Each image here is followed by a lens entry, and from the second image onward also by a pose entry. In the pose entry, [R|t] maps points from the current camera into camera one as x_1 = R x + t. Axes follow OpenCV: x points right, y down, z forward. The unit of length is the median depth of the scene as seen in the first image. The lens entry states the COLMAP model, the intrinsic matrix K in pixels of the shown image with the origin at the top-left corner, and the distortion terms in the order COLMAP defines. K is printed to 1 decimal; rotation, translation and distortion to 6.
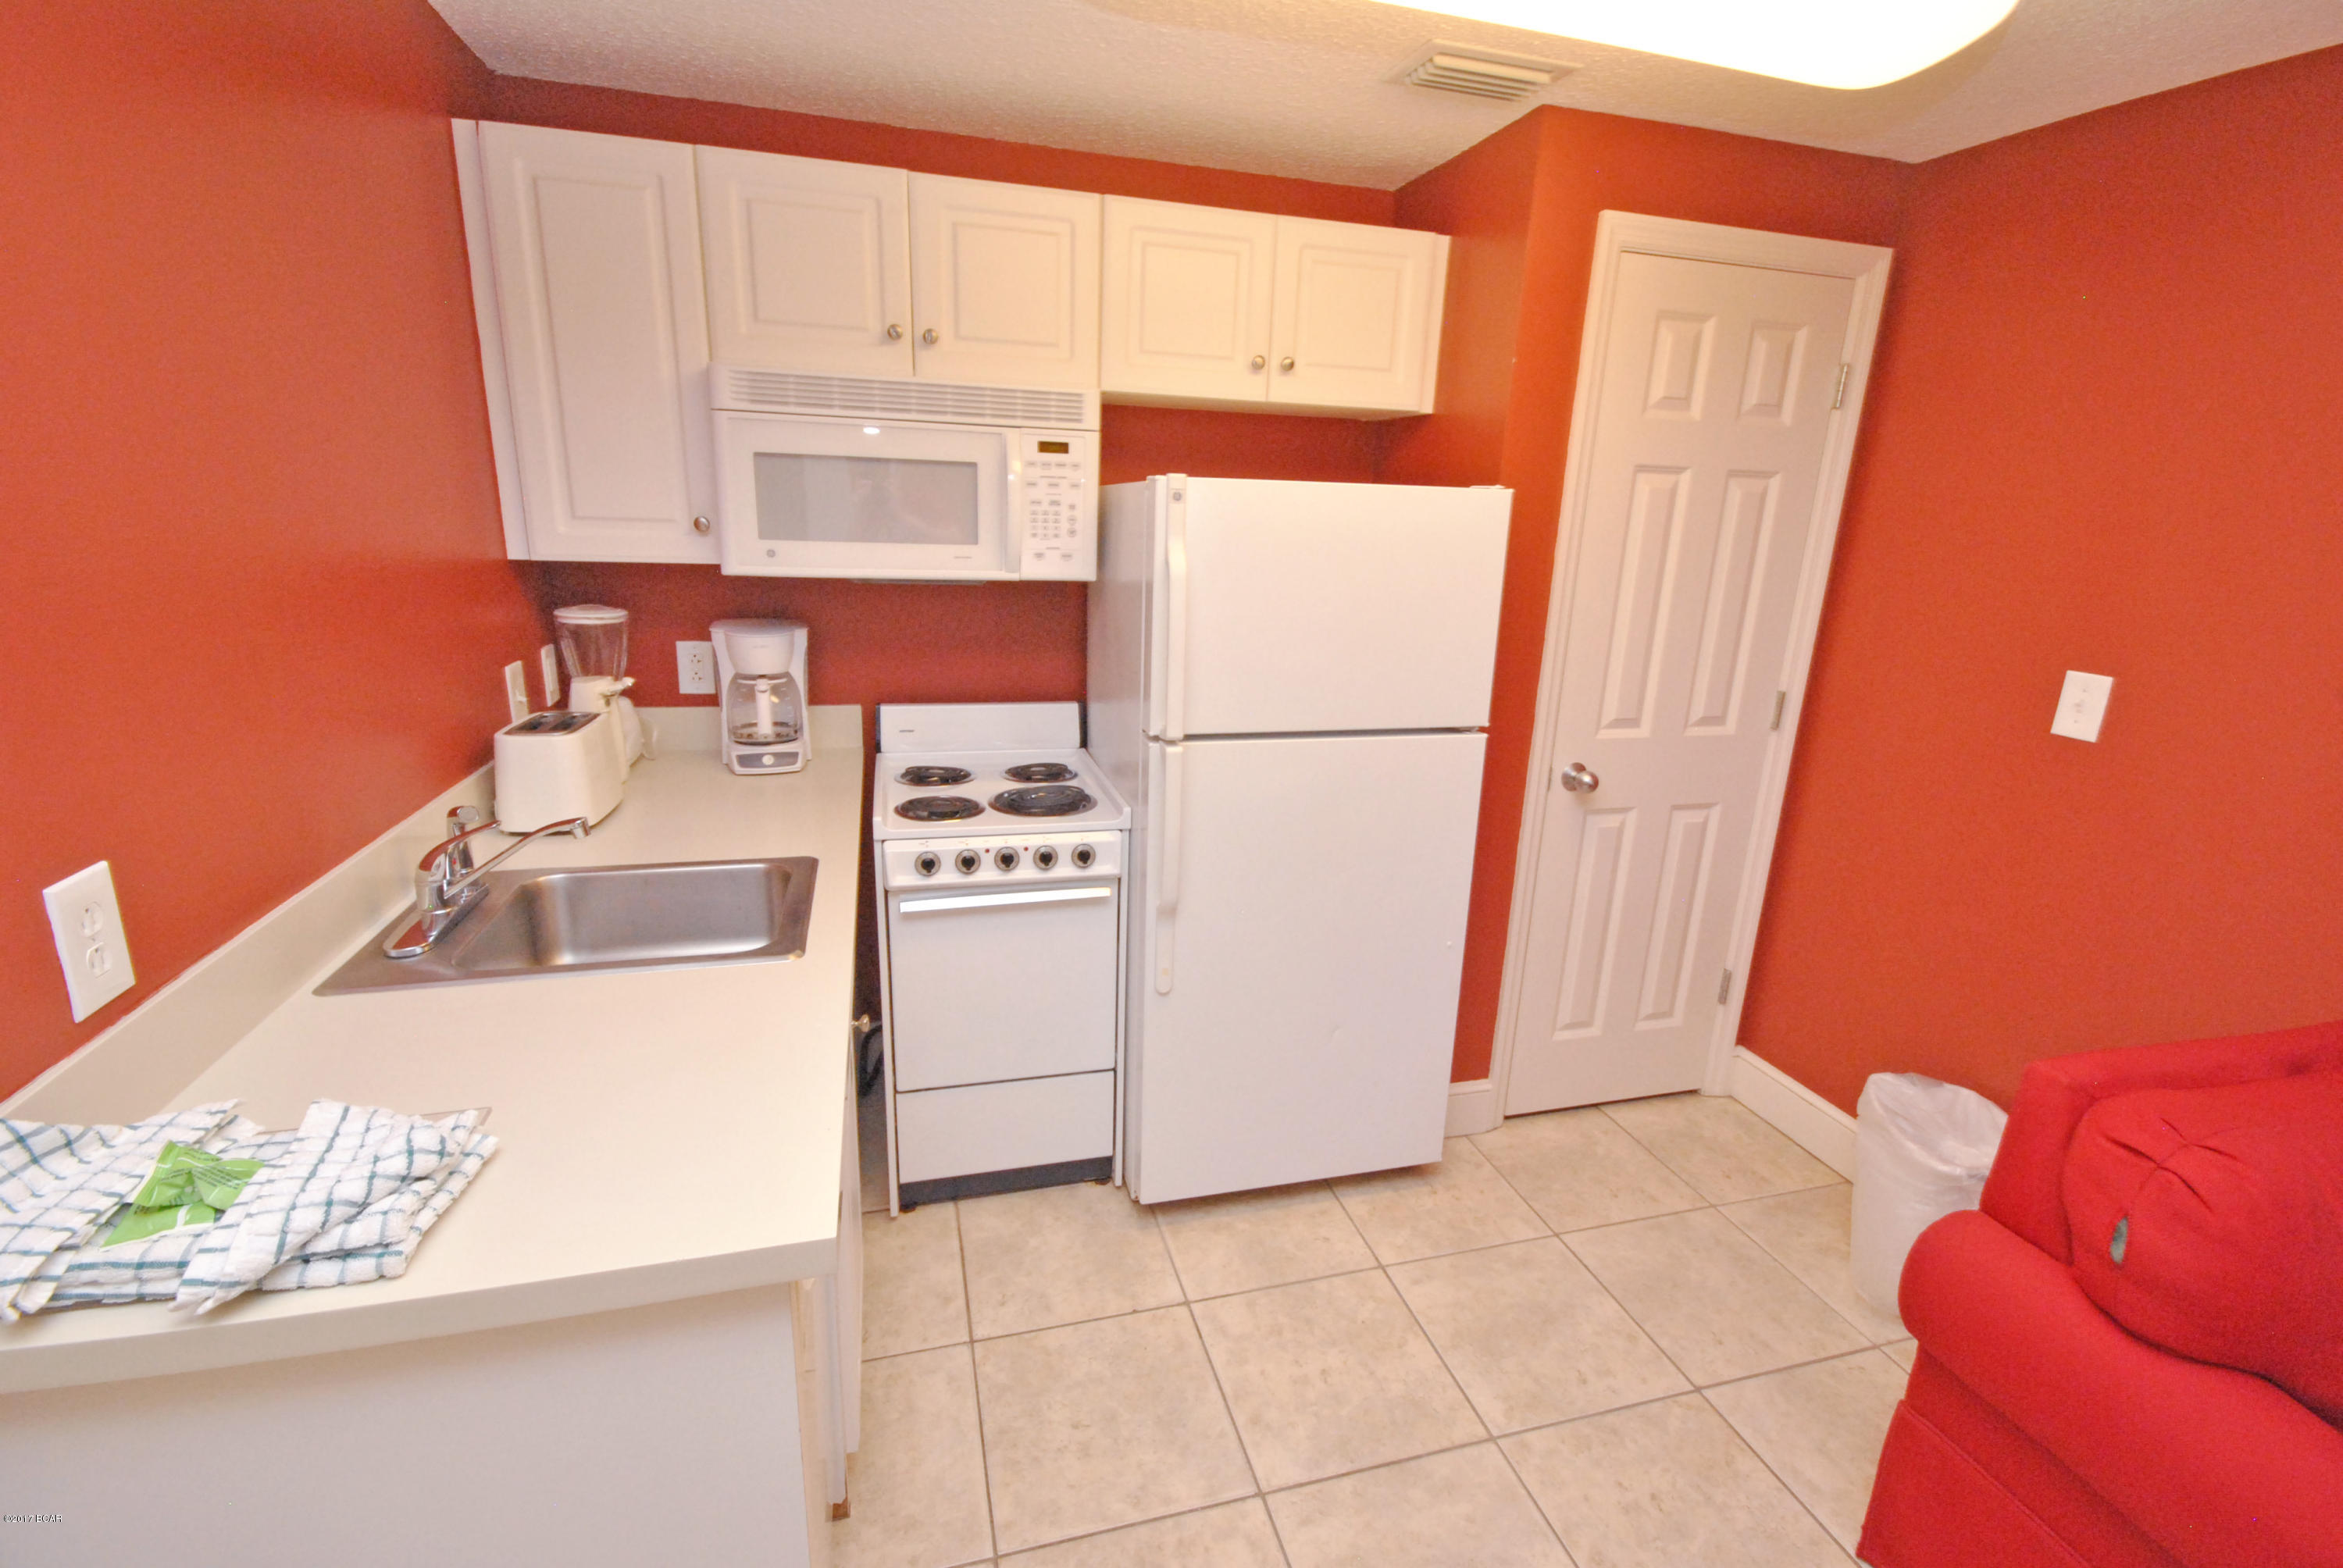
lens RADIAL K [[1038.6, 0, 1175.7], [0, 1038.6, 777.9], [0, 0, 1]] dist [-0.001871, -0.000211]
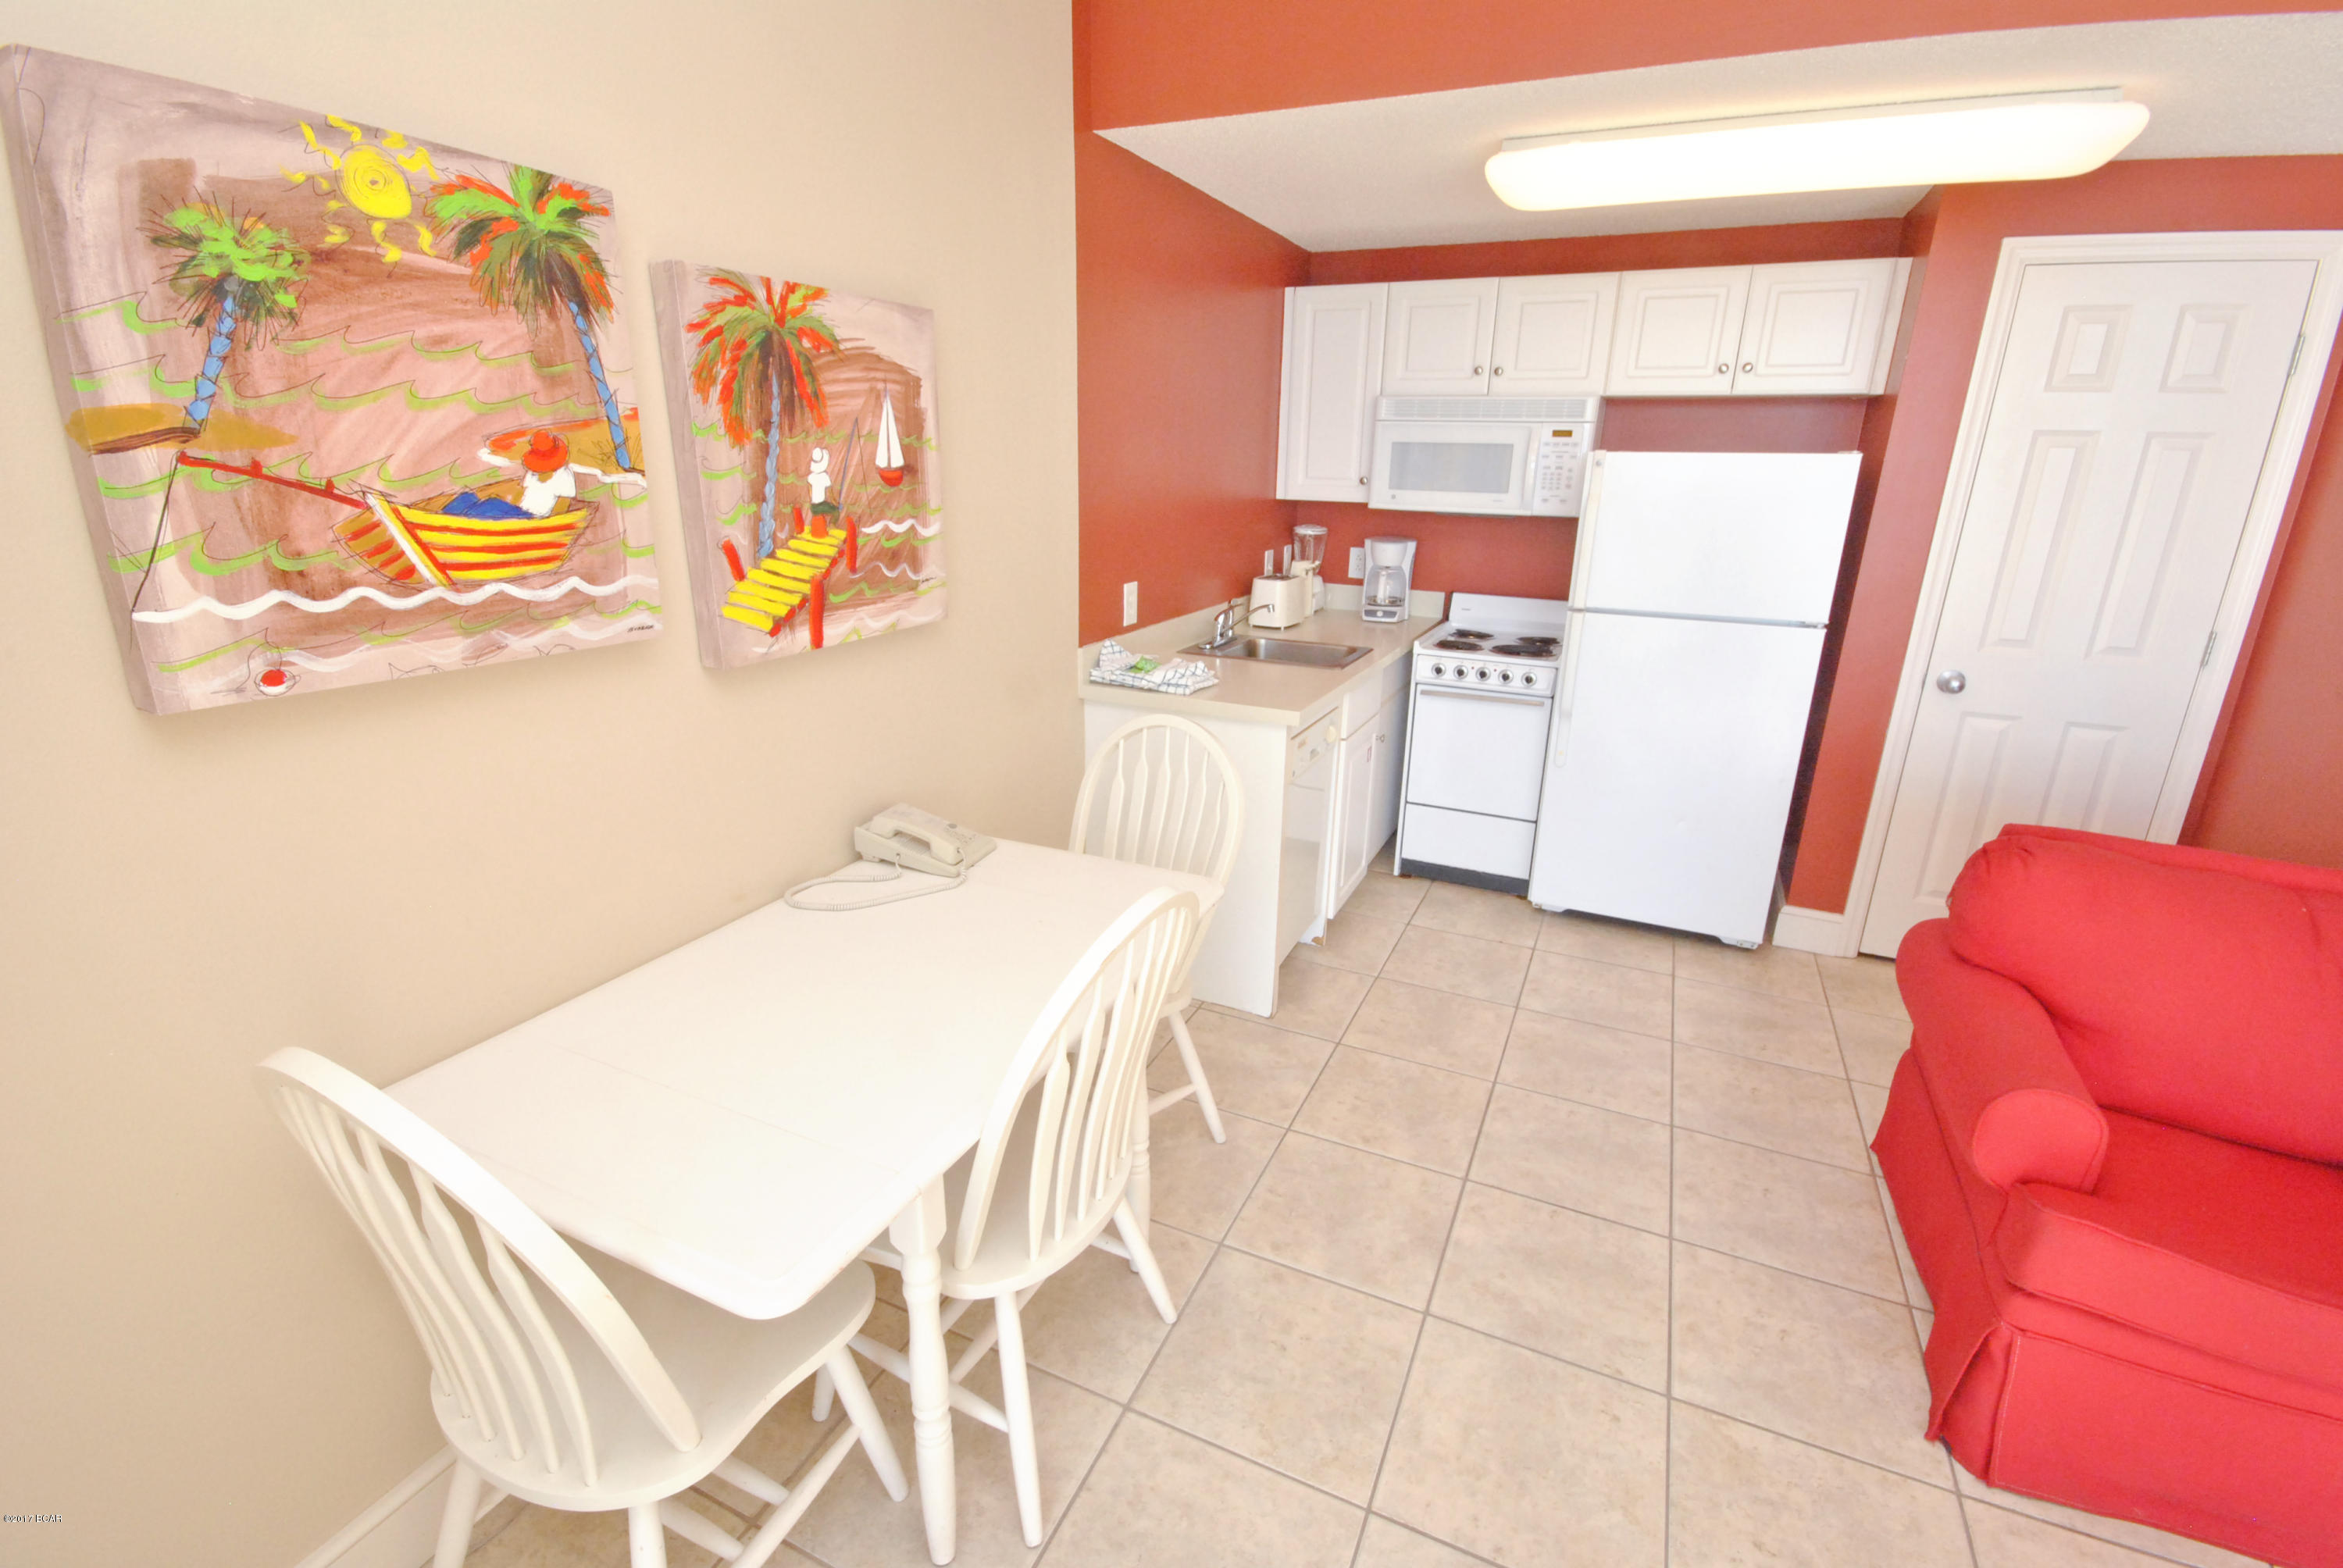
lens RADIAL K [[1032.6, 0, 1179.5], [0, 1032.6, 782.4], [0, 0, 1]] dist [0.028165, -0.022368]
pose [[0.761458, 0.180069, -0.622702, 0.537365], [-0.159272, 0.983166, 0.089542, 0.171981], [0.628342, 0.030996, 0.777319, -0.632531]]
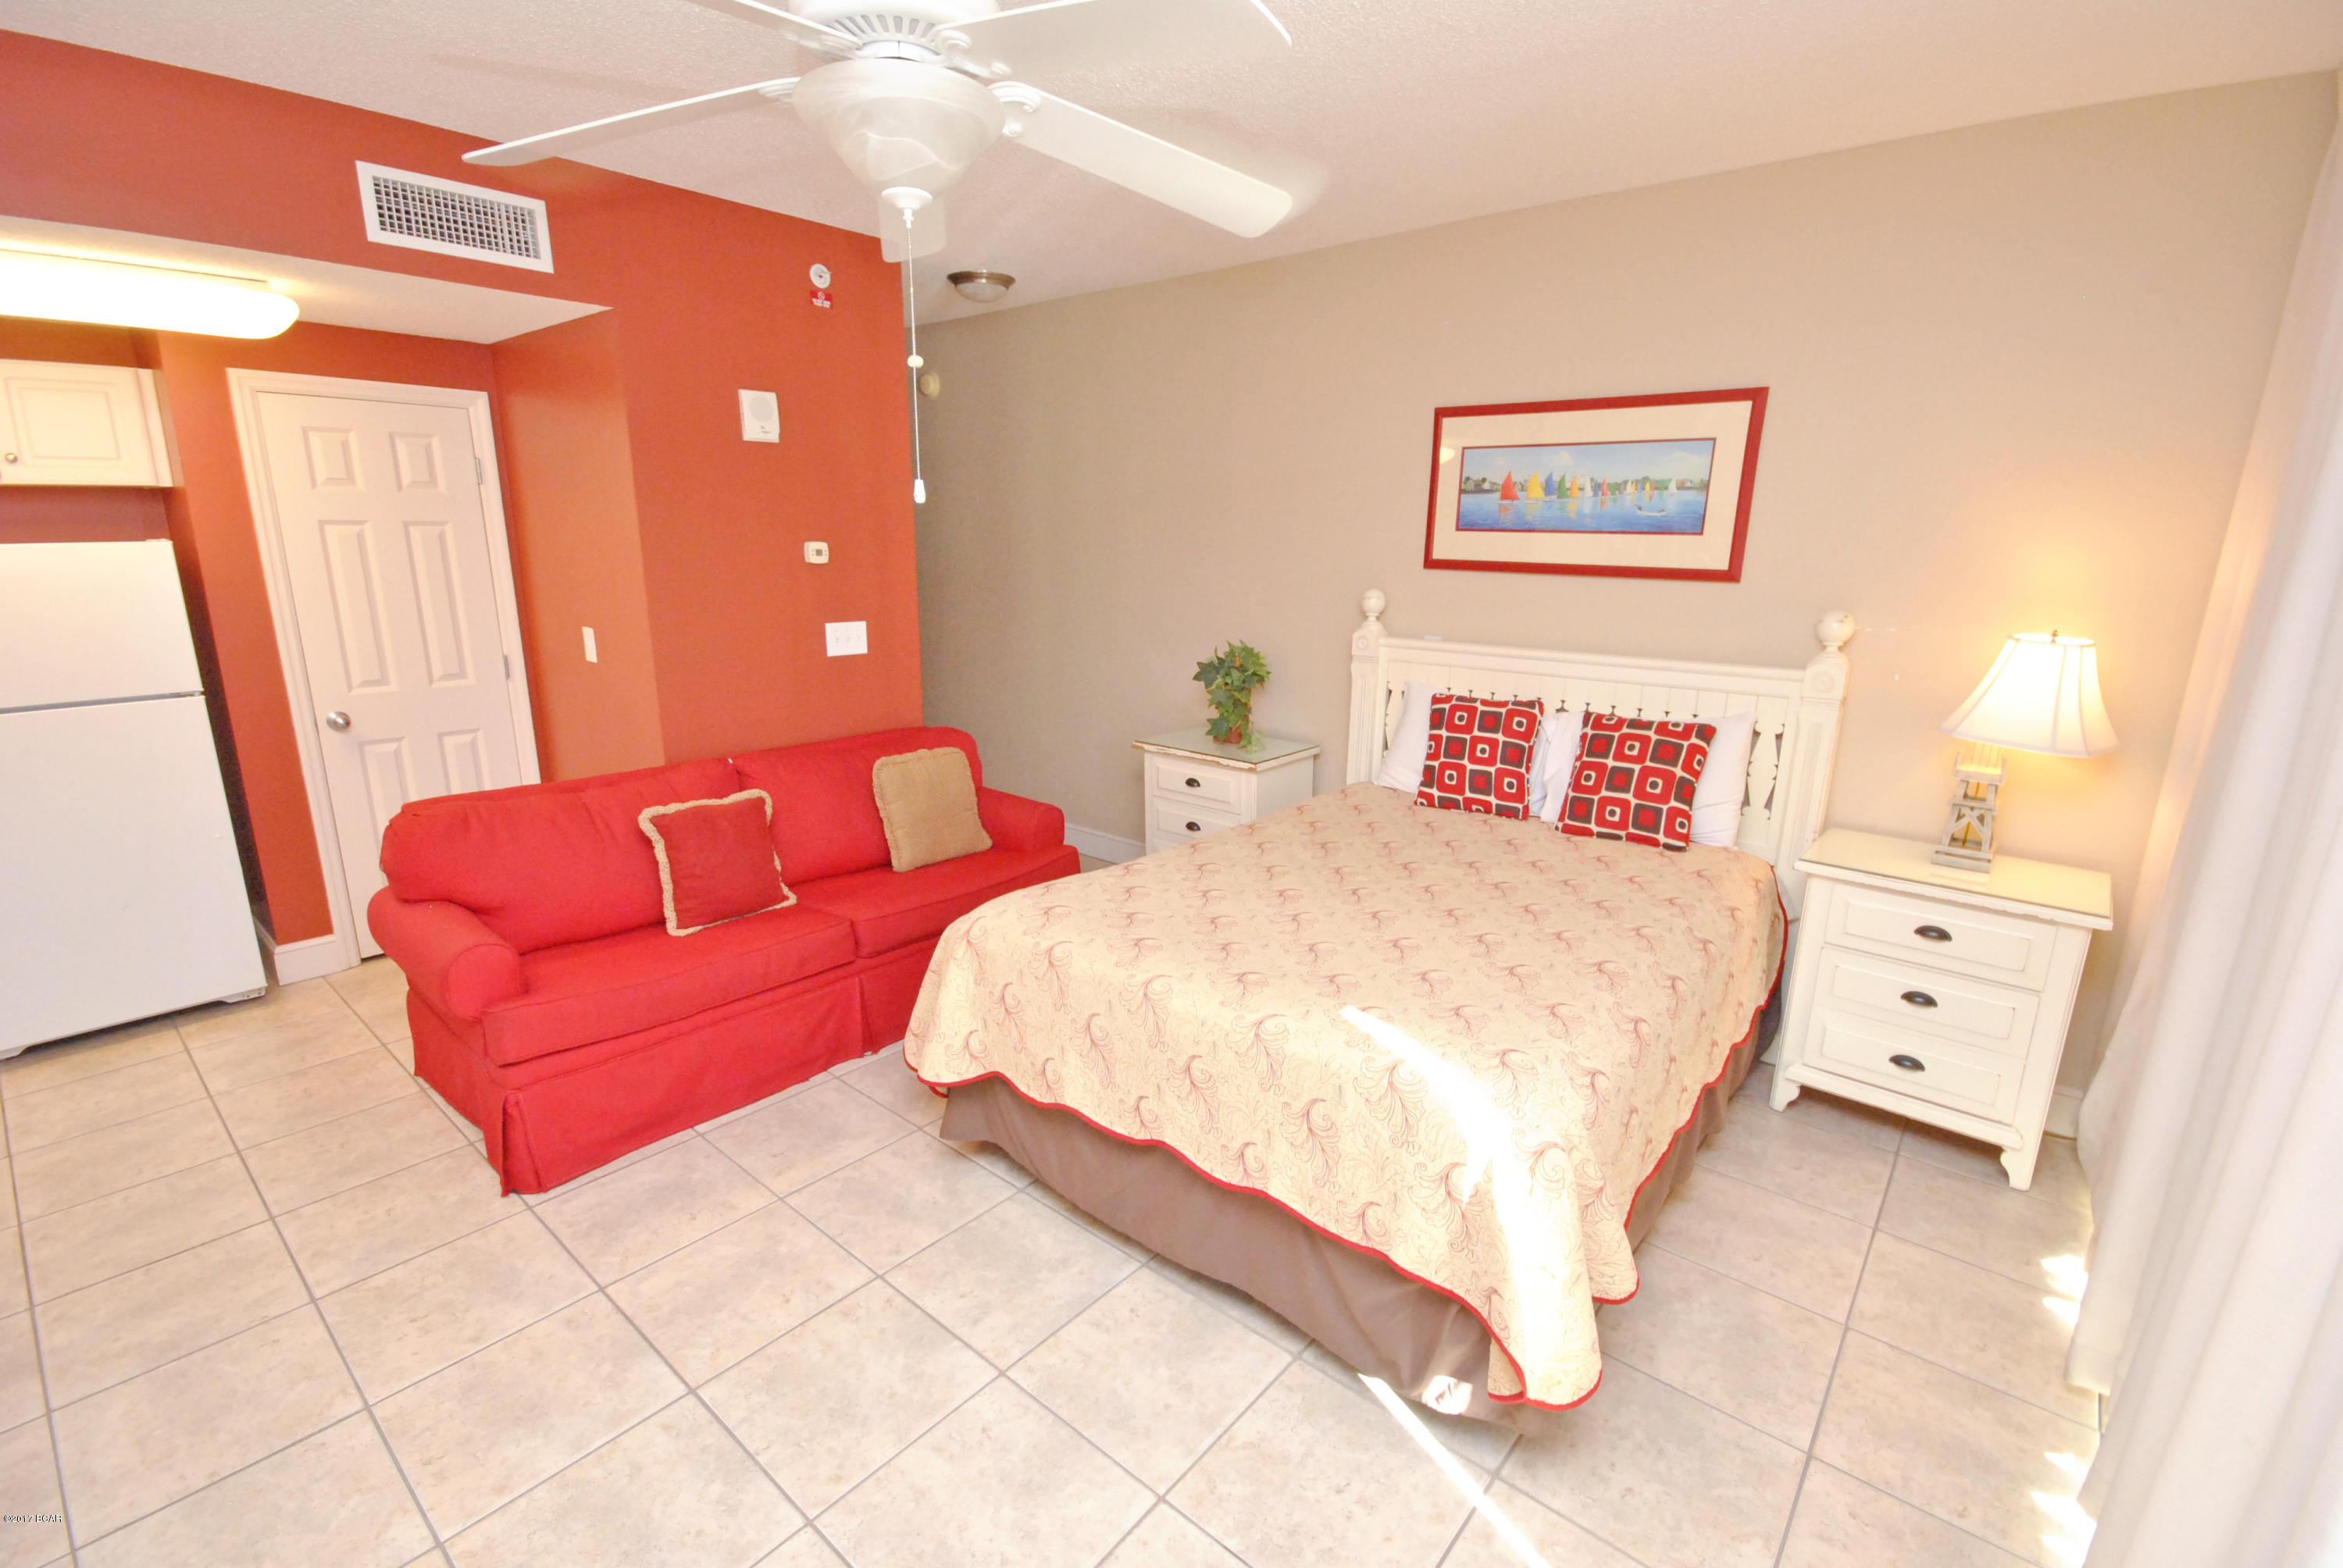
lens RADIAL K [[1032.6, 0, 1179.5], [0, 1032.6, 782.4], [0, 0, 1]] dist [0.028165, -0.022368]
pose [[0.829613, -0.155714, 0.536186, 0.644071], [0.161458, 0.986201, 0.036588, 0.261128], [-0.534485, 0.056218, 0.843306, -1.077360]]
